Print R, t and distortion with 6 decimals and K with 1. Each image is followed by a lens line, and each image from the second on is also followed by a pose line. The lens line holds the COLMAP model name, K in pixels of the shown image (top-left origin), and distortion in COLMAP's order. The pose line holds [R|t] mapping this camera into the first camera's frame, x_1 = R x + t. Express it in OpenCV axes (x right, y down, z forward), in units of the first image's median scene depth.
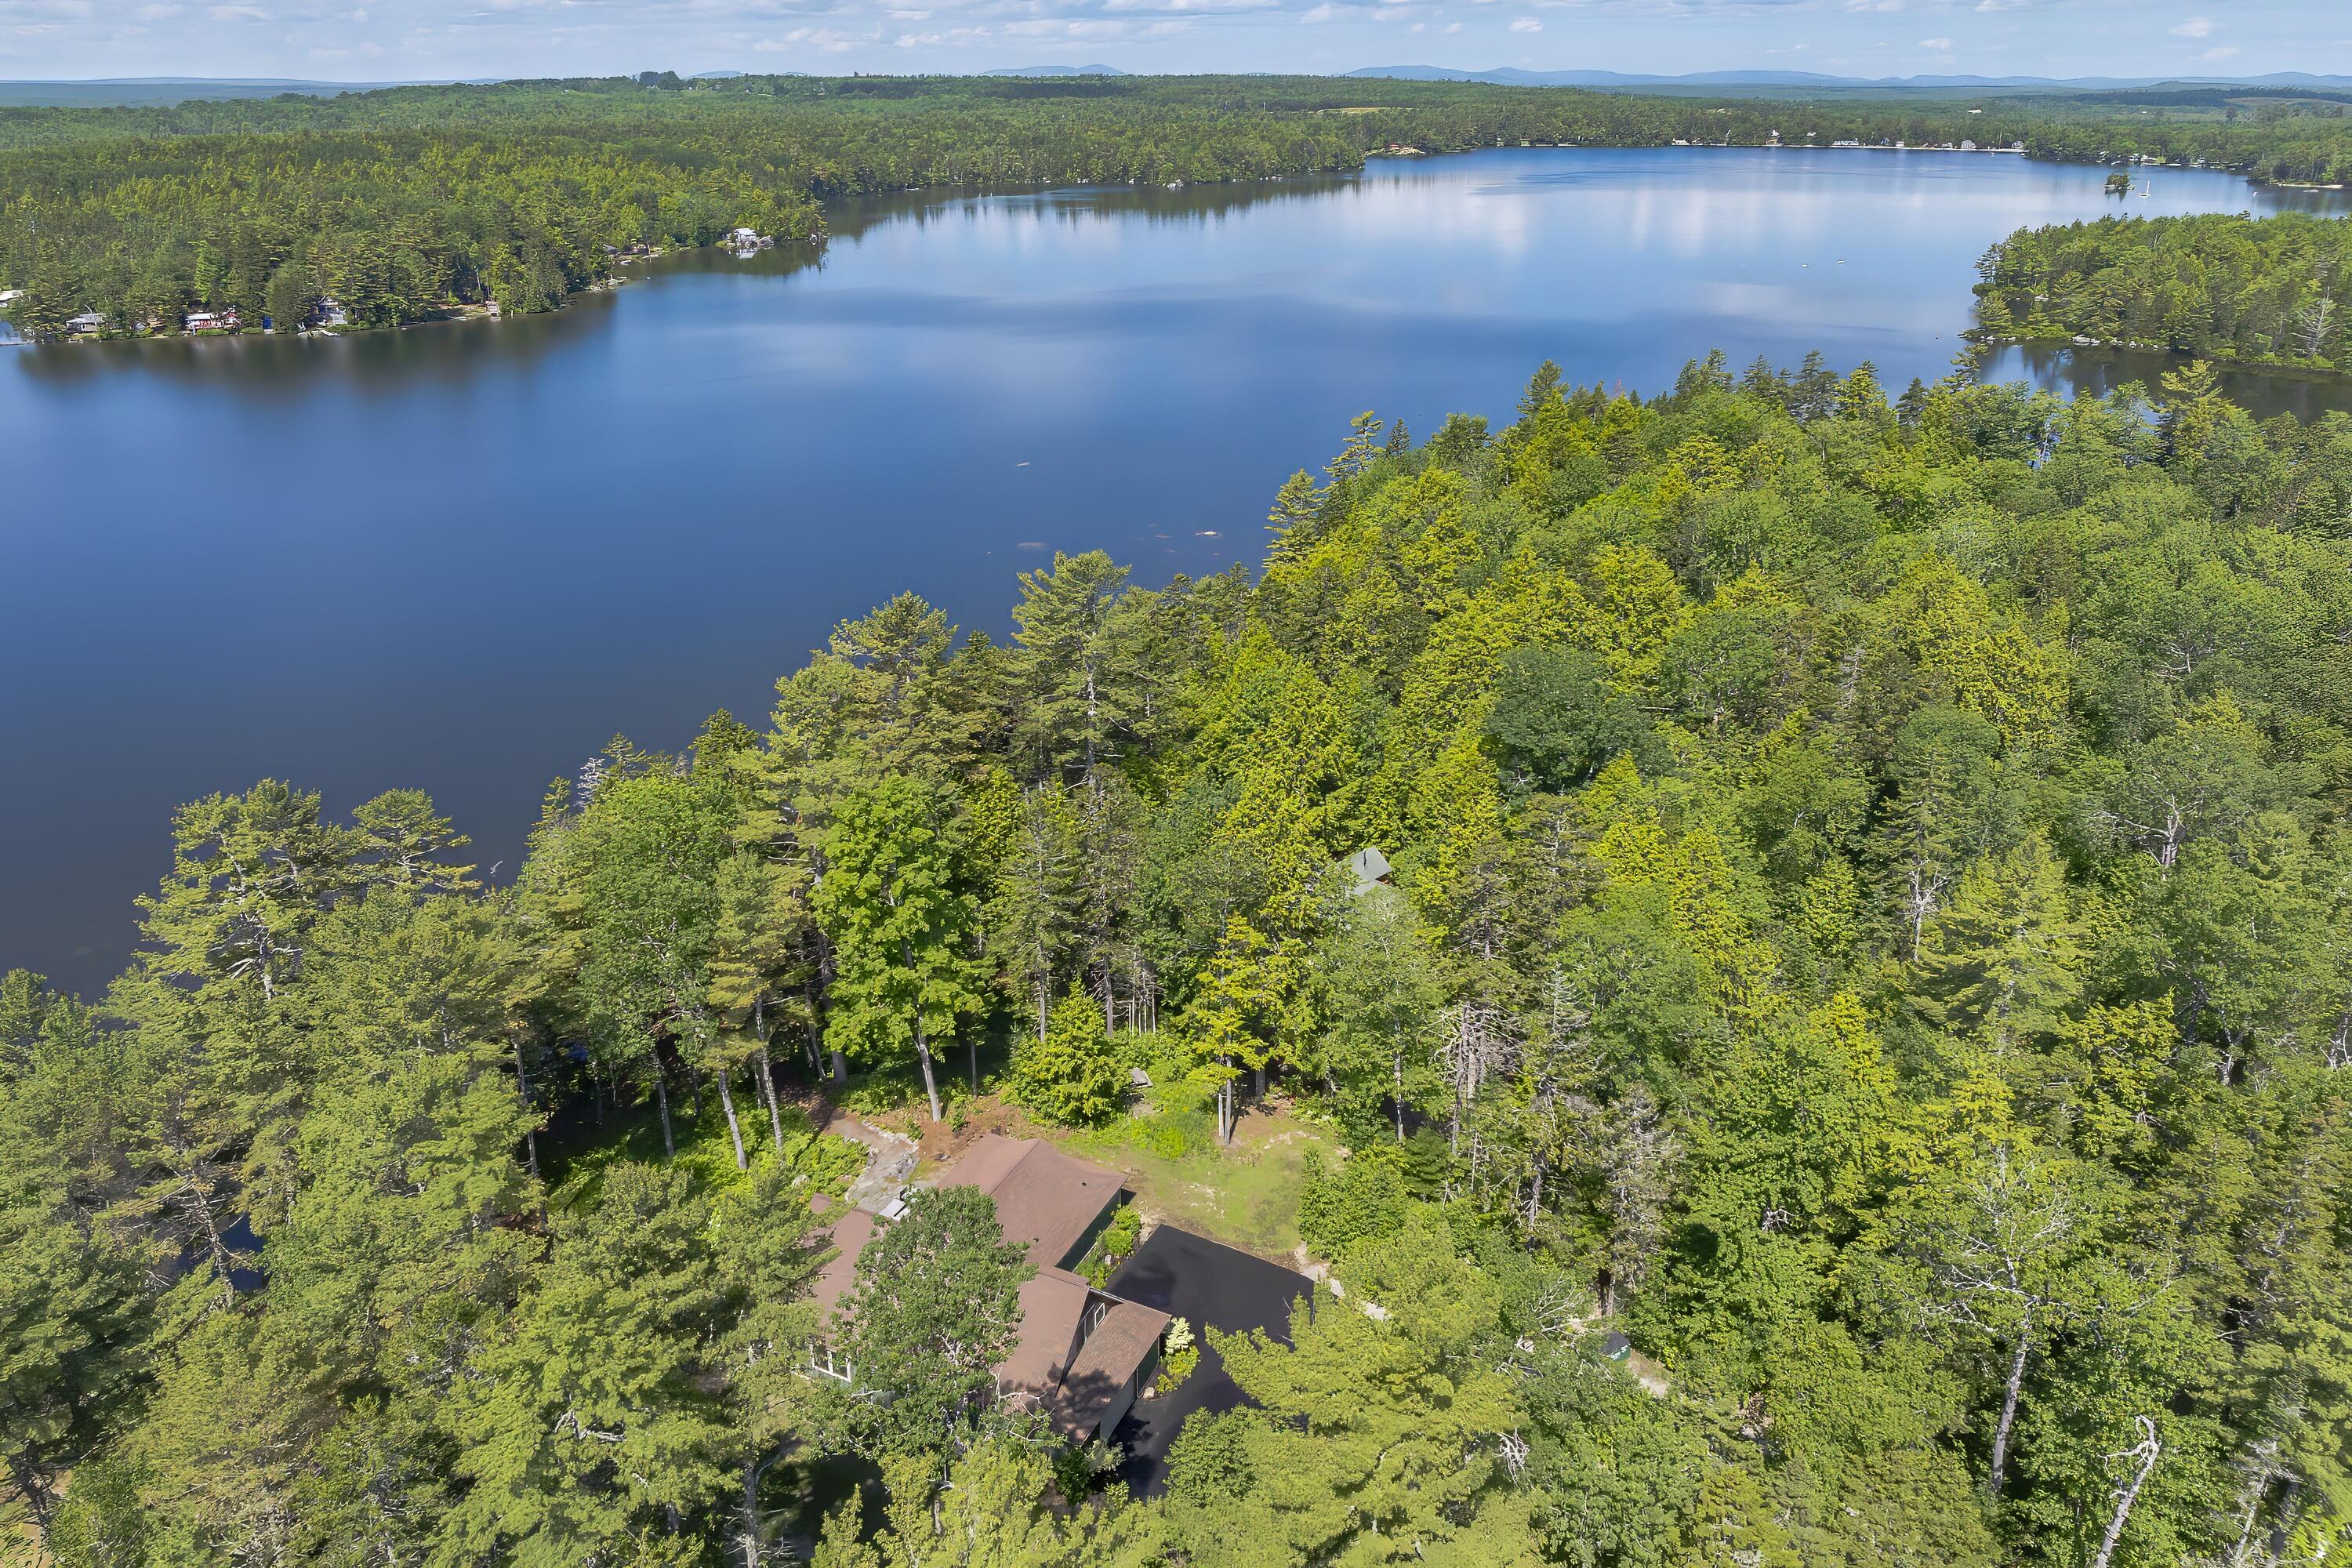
lens RADIAL K [[1648.9, 0, 1167.6], [0, 1648.9, 700.8], [0, 0, 1]] dist [-0.014967, 0.001305]
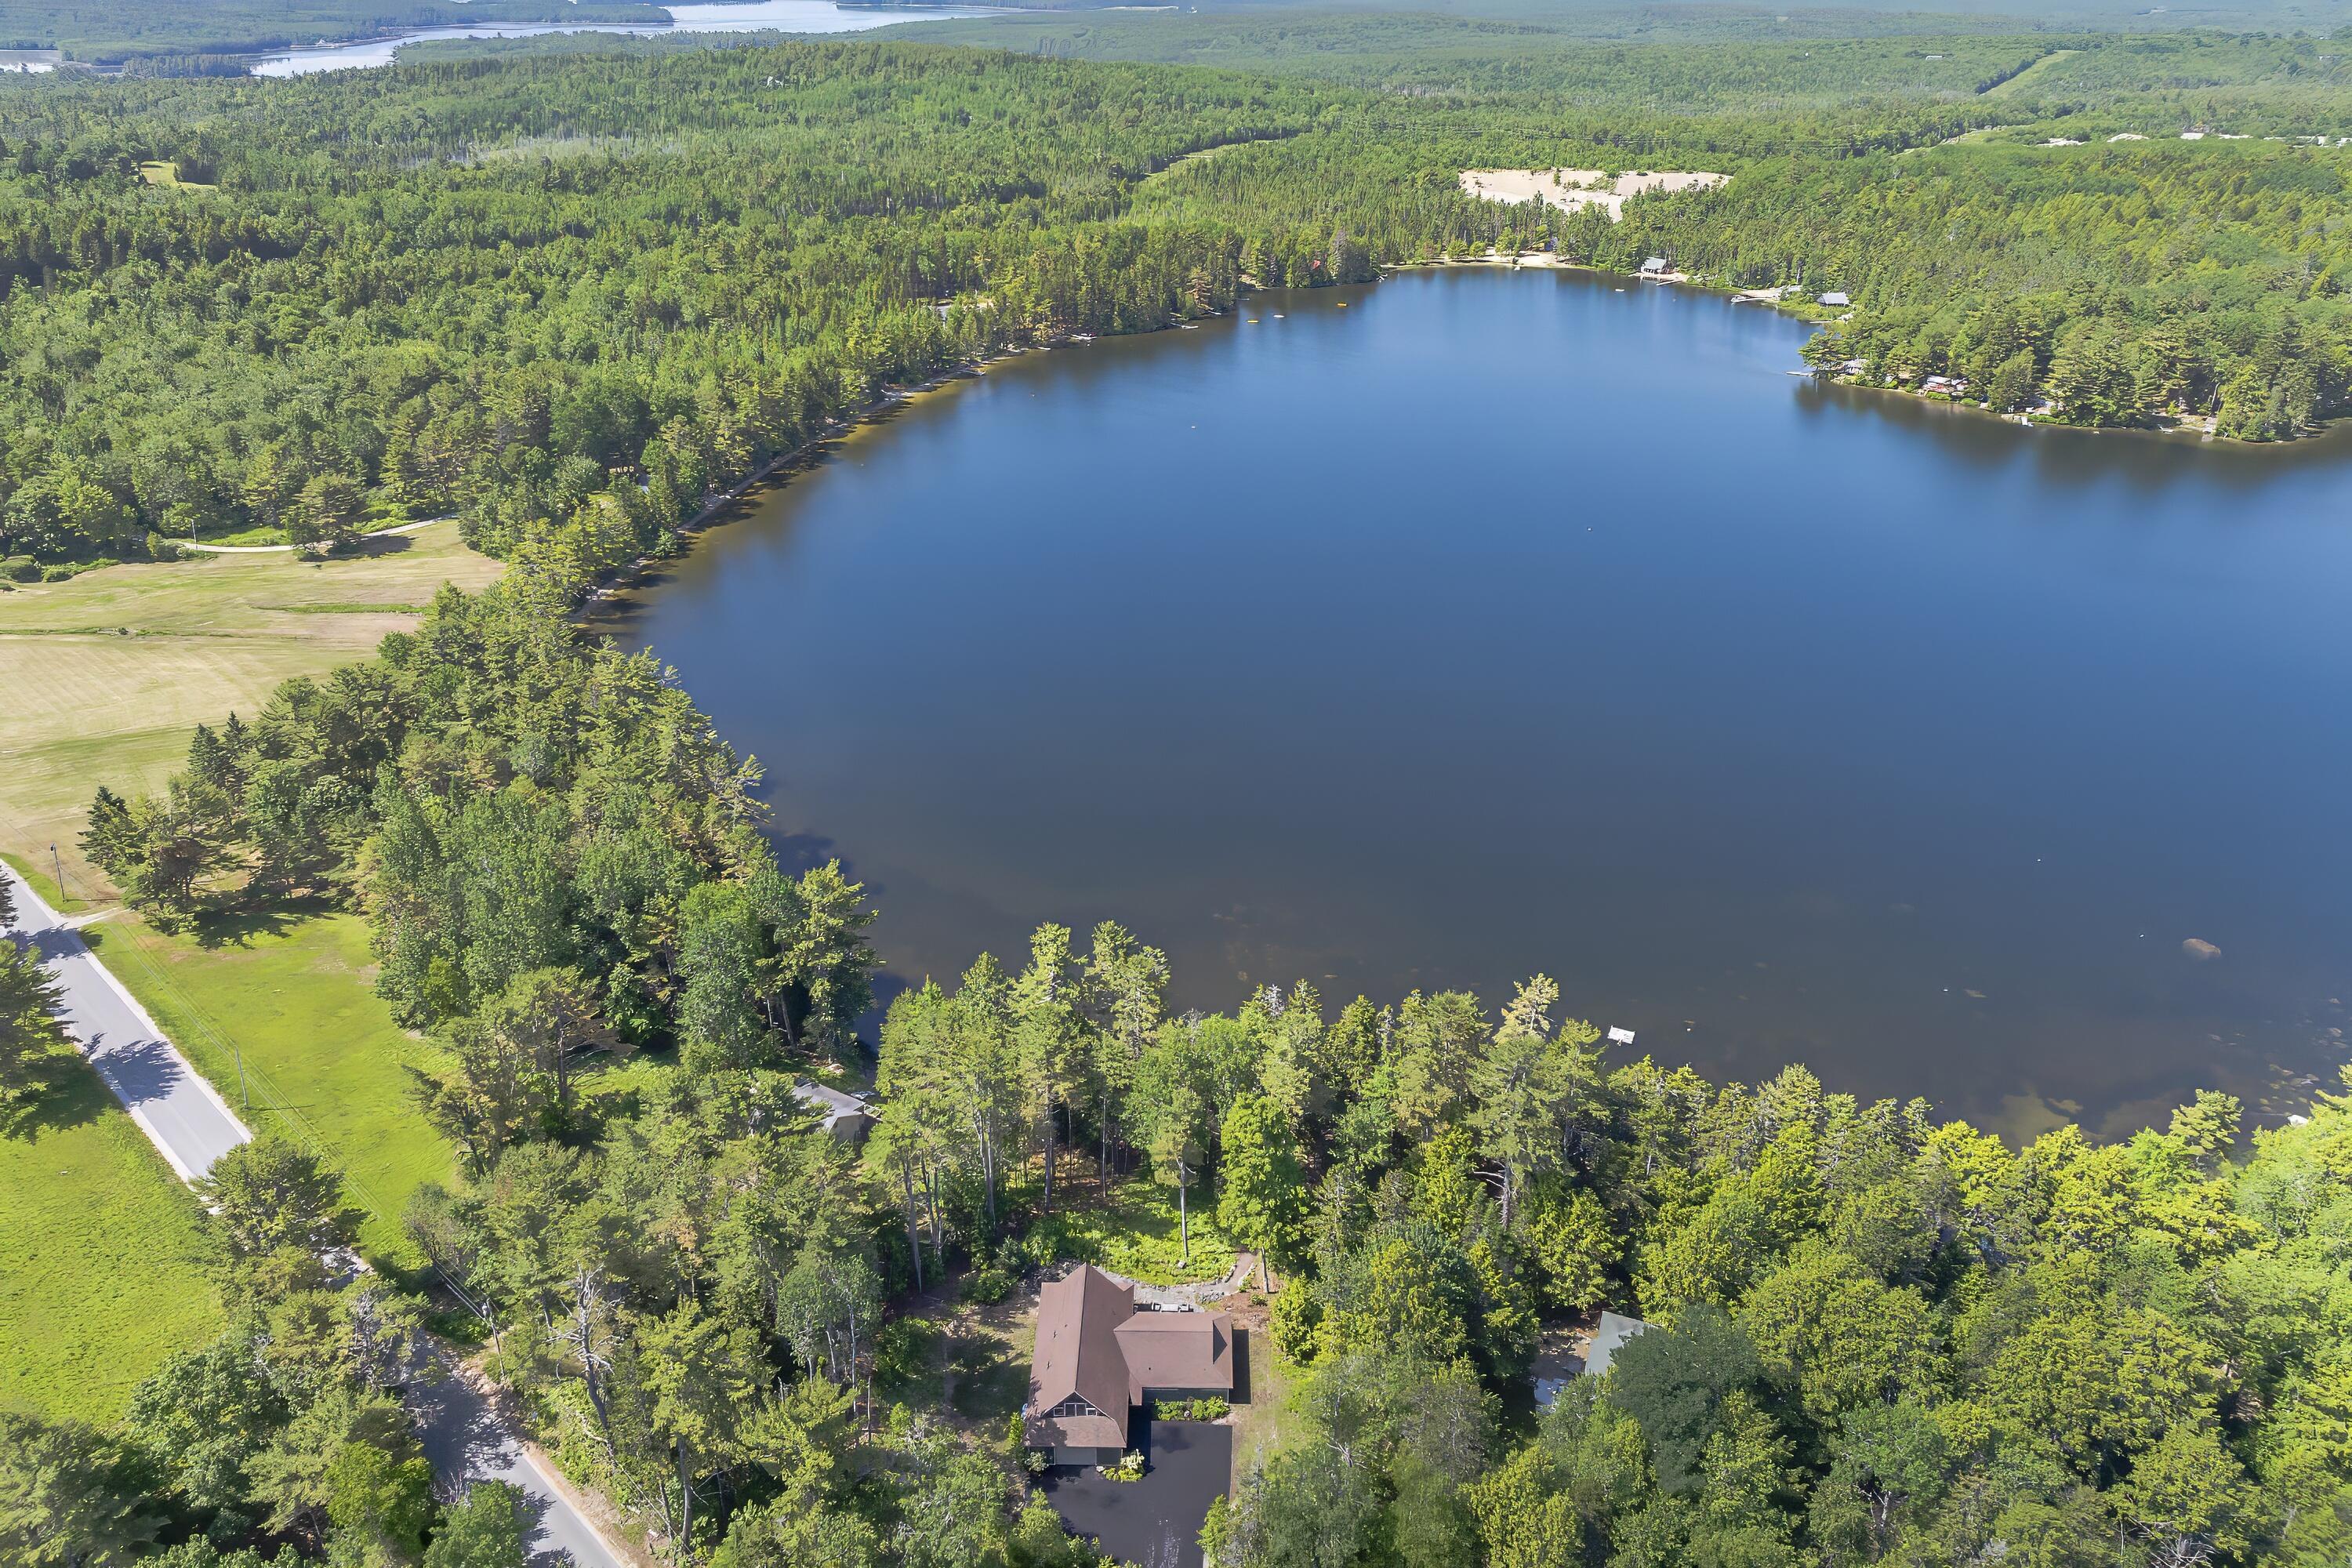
lens RADIAL K [[1634.7, 0, 1183.9], [0, 1634.7, 701.3], [0, 0, 1]] dist [-0.019132, 0.001005]
pose [[0.432622, 0.378755, -0.818158, 0.928906], [-0.324963, 0.911987, 0.250359, -0.660377], [0.840974, 0.157560, 0.517626, -0.001321]]
